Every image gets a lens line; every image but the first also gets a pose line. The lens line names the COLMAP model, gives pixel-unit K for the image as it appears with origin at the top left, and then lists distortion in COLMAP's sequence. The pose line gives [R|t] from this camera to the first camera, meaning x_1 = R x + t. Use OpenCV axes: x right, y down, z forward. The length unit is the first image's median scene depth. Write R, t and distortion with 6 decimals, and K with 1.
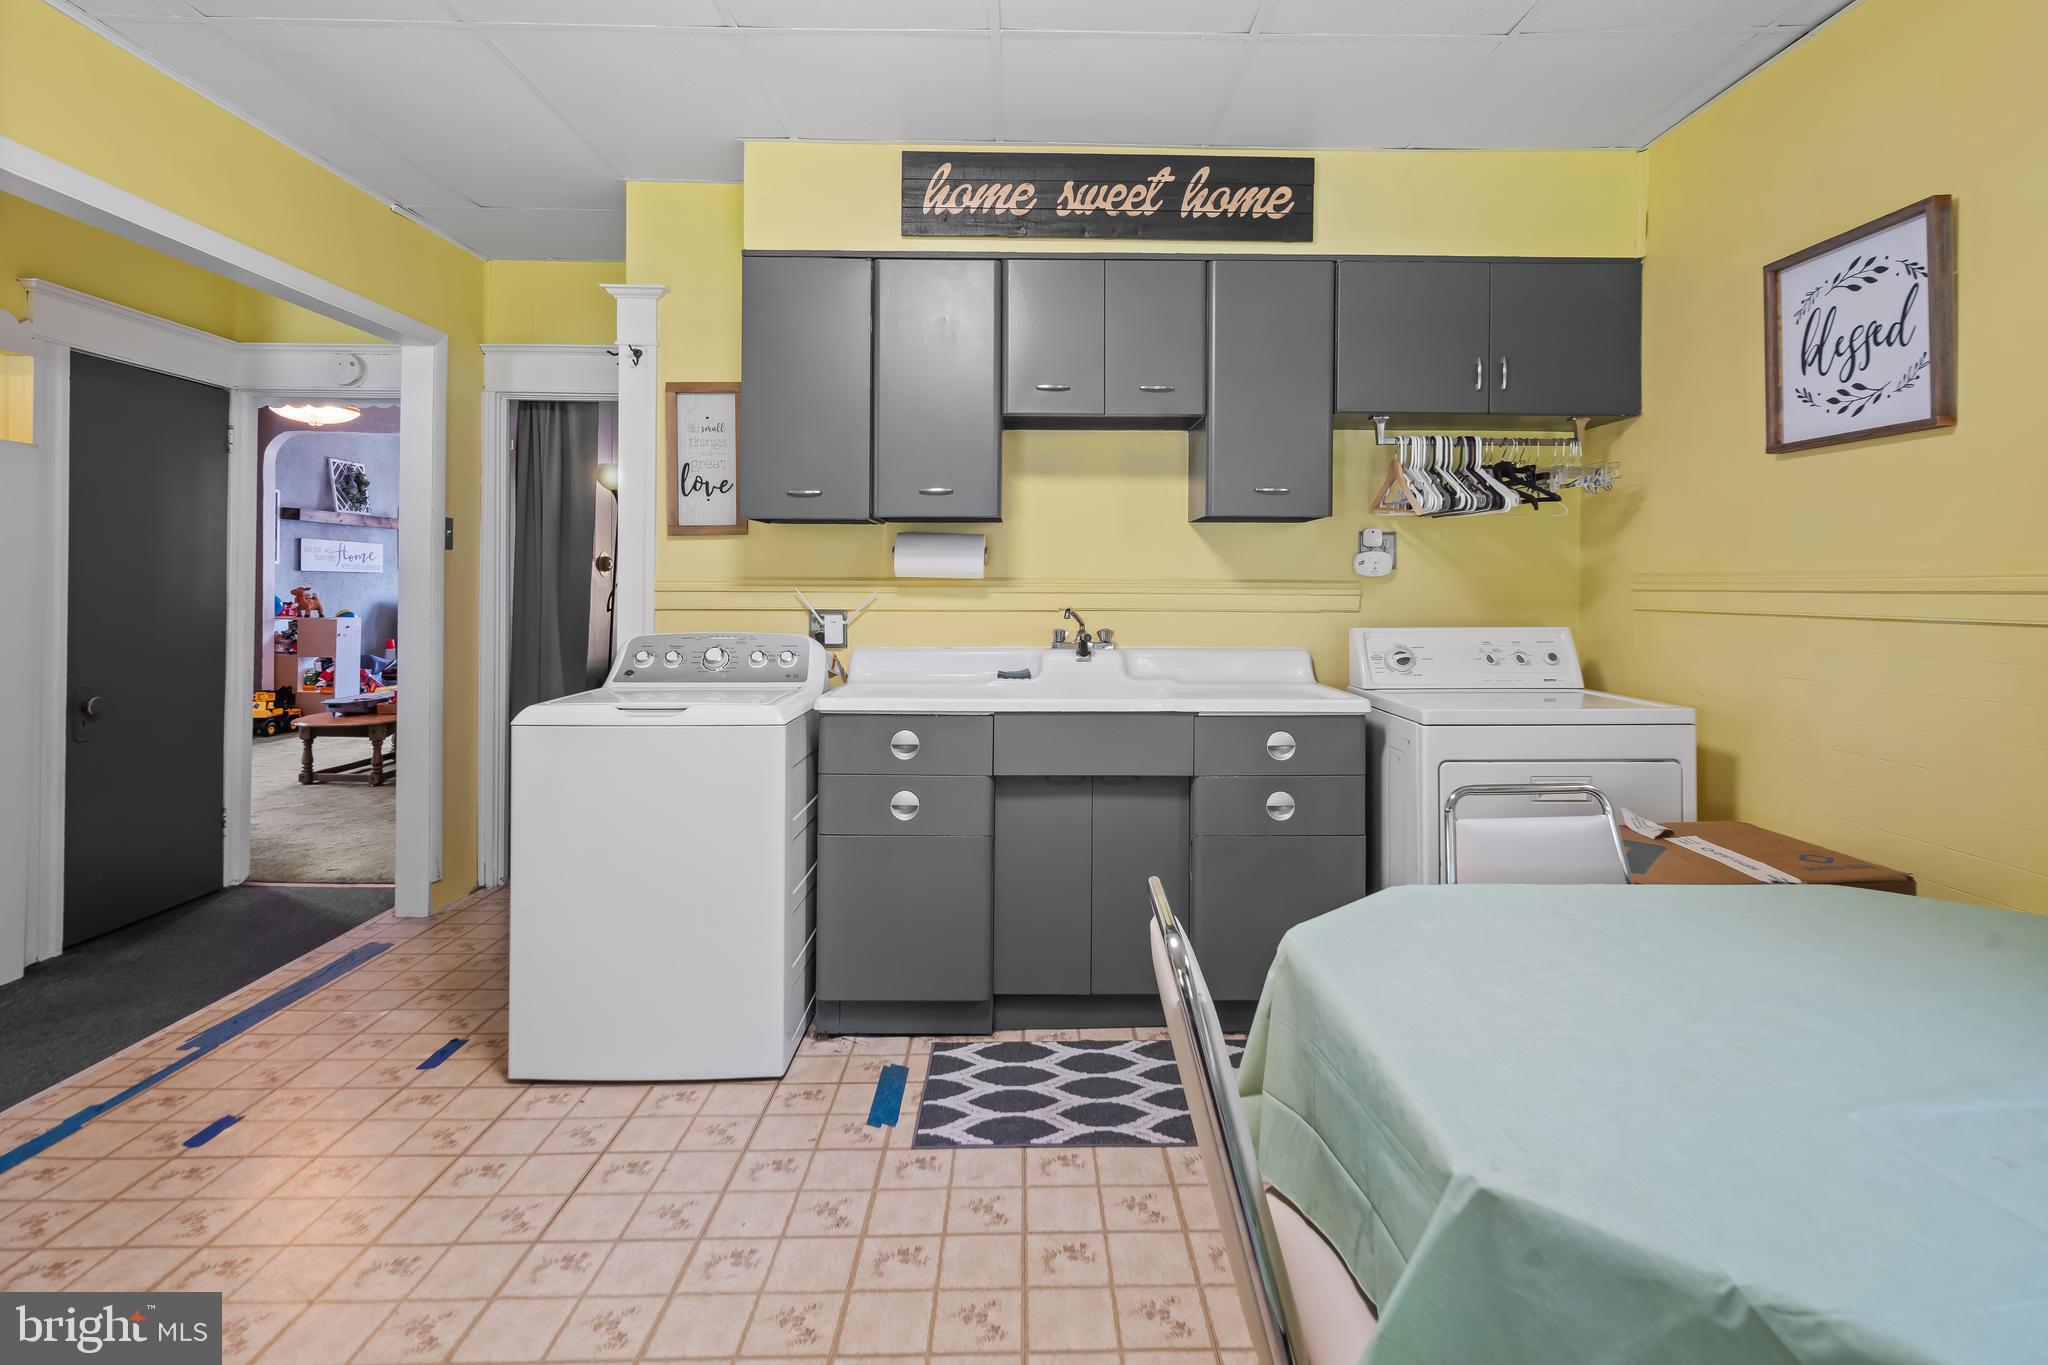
lens RADIAL K [[1021.6, 0, 1037.1], [0, 1021.6, 580.4], [0, 0, 1]] dist [0.013895, -0.004490]
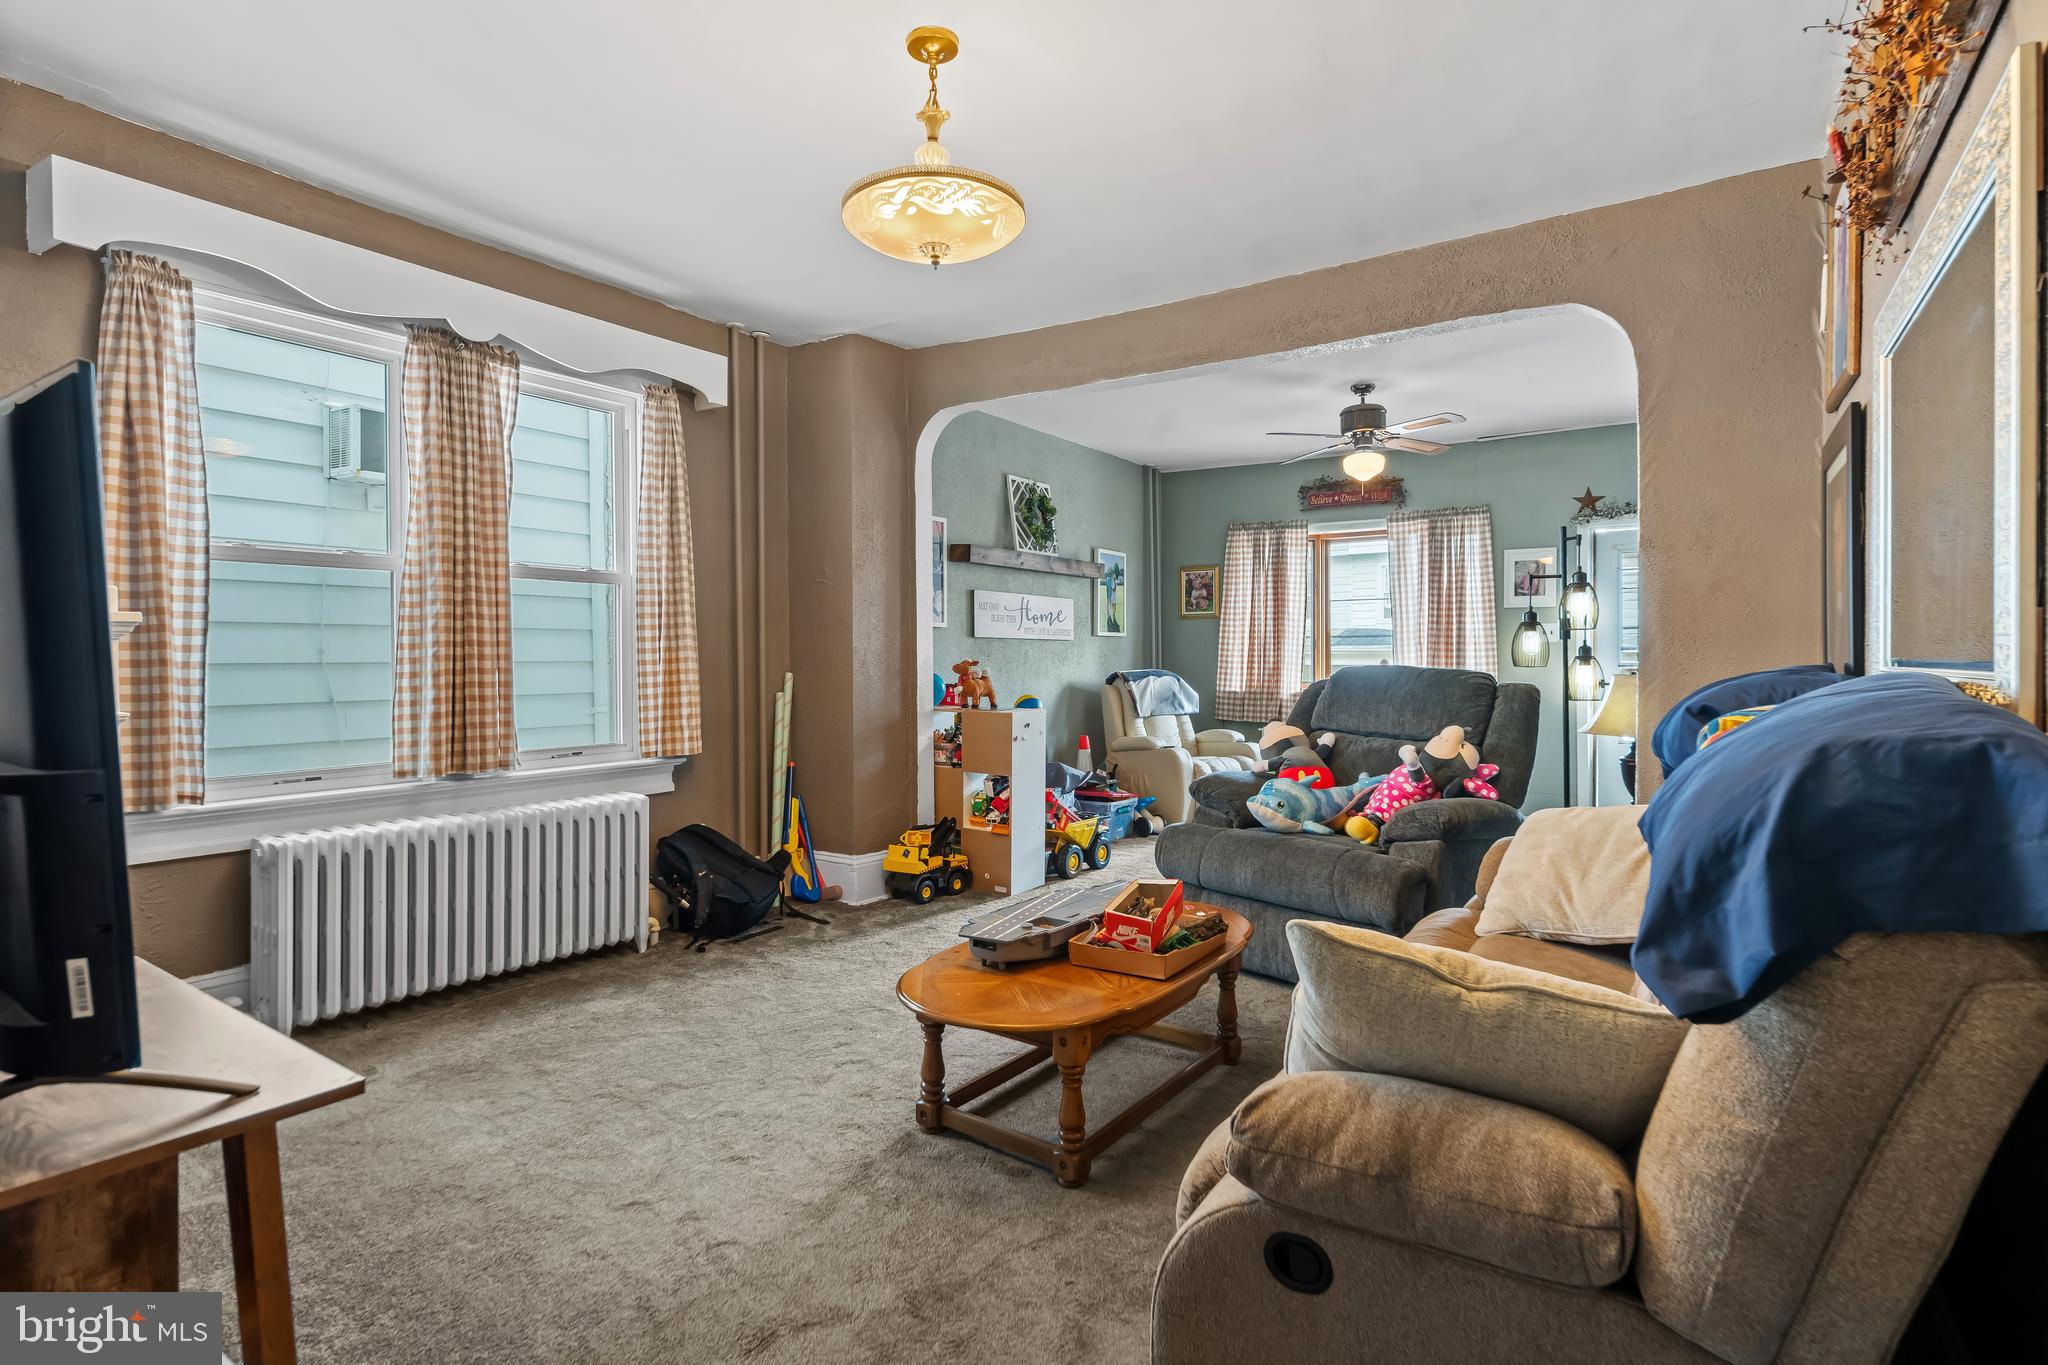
lens RADIAL K [[1021.6, 0, 1062.0], [0, 1021.6, 655.5], [0, 0, 1]] dist [0.013895, -0.004490]
pose [[0.837918, -0.009826, -0.545707, -0.316672], [0.011183, 0.999937, -0.000833, 0.004494], [0.545681, -0.005404, 0.837975, 0.494005]]
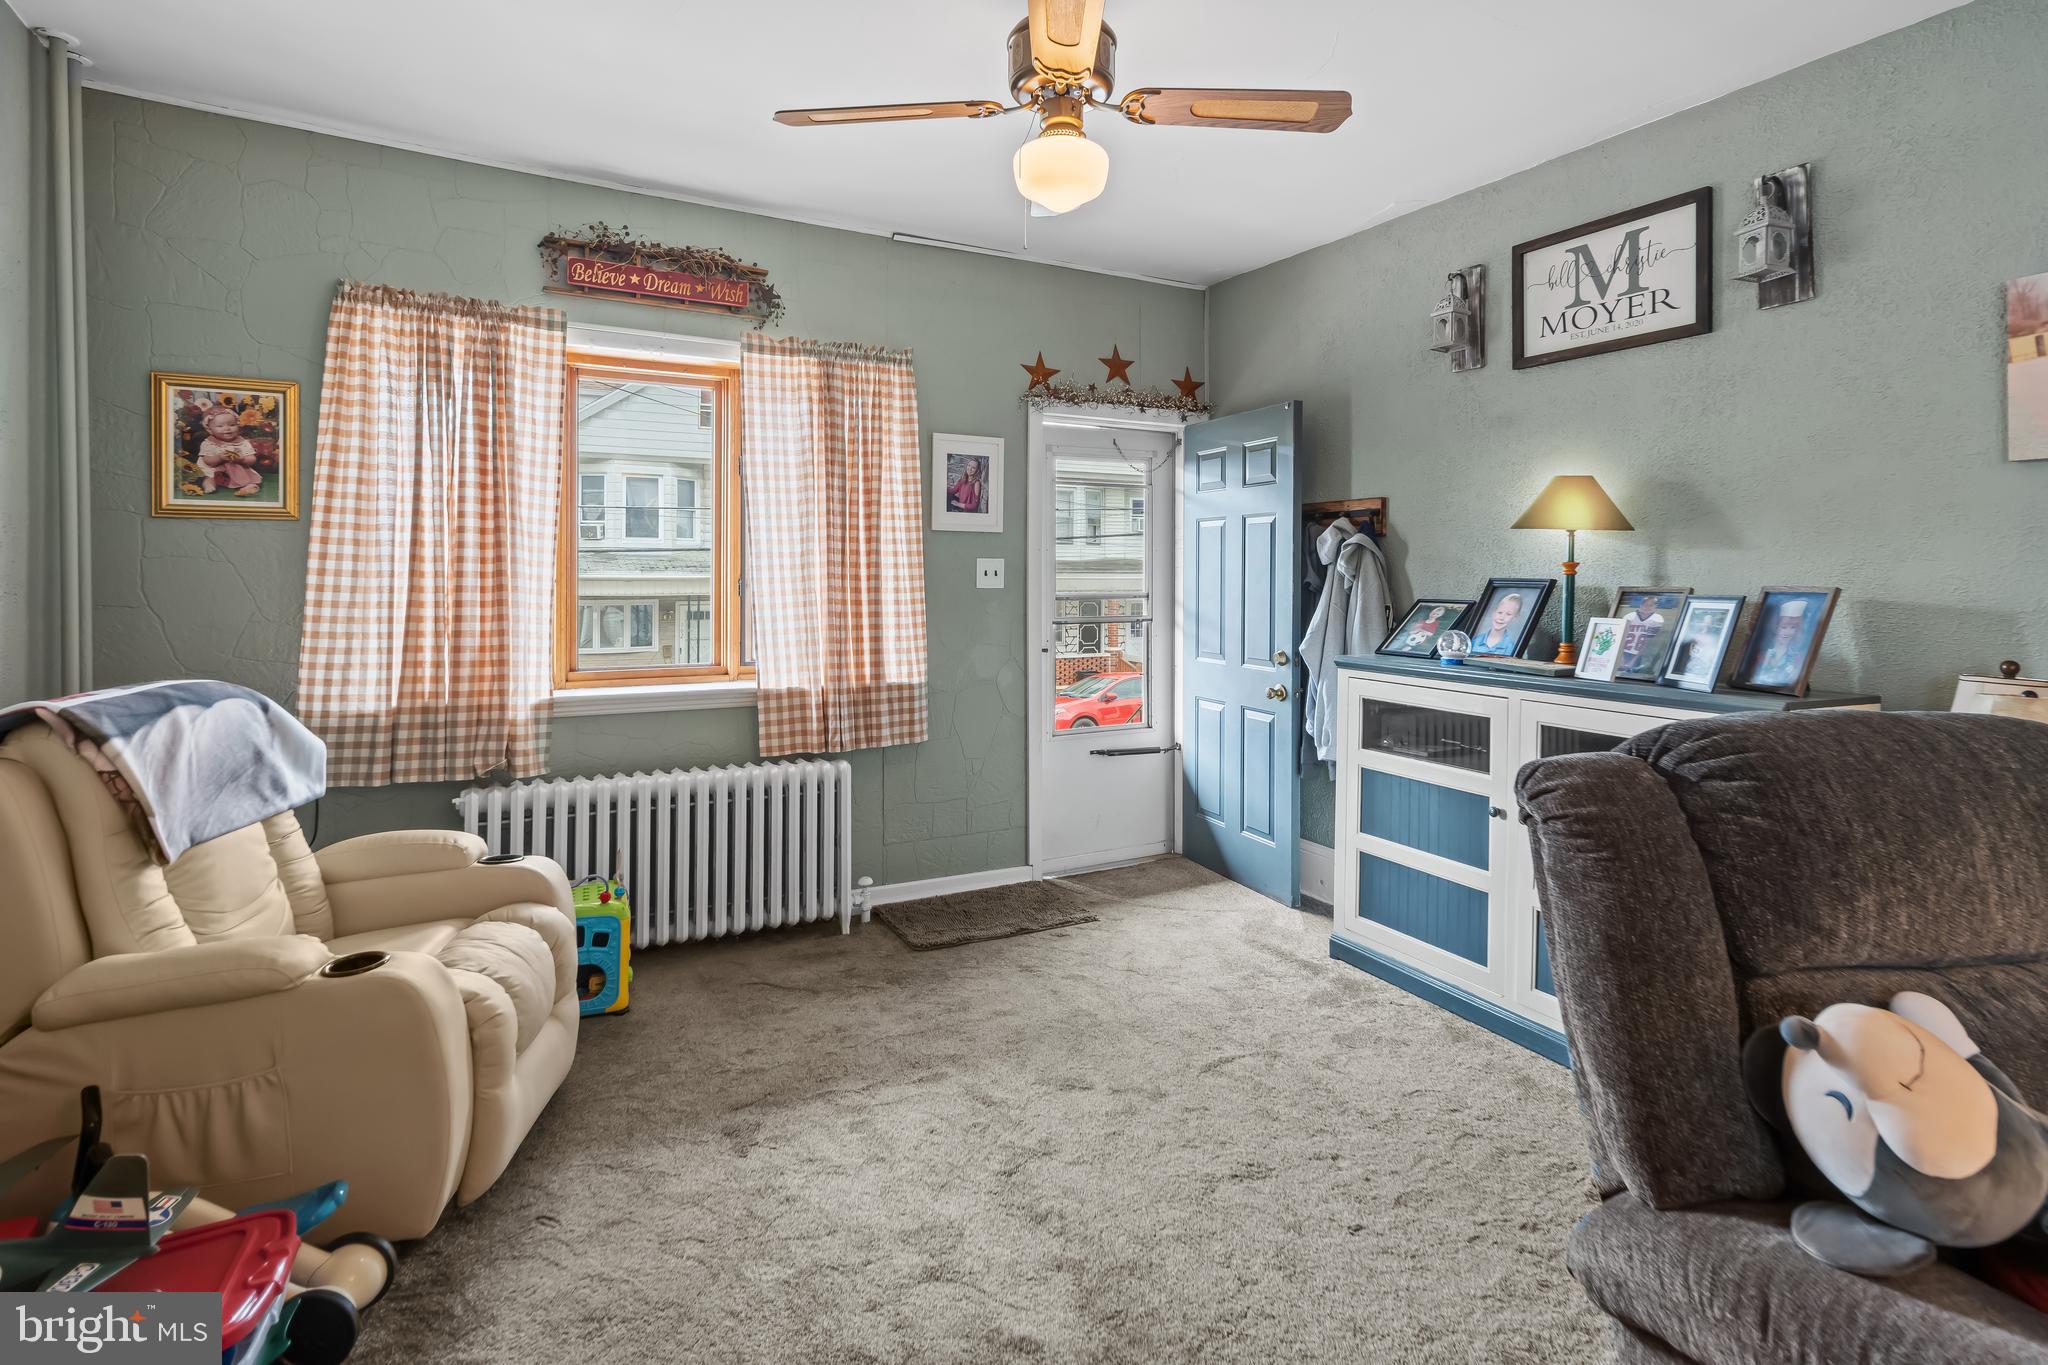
lens RADIAL K [[1021.6, 0, 1047.2], [0, 1021.6, 576.1], [0, 0, 1]] dist [0.013895, -0.004490]
pose [[0.882303, -0.004867, 0.470657, -0.651467], [0.000501, 0.999956, 0.009402, -0.013221], [-0.470682, -0.008059, 0.882266, 0.923446]]
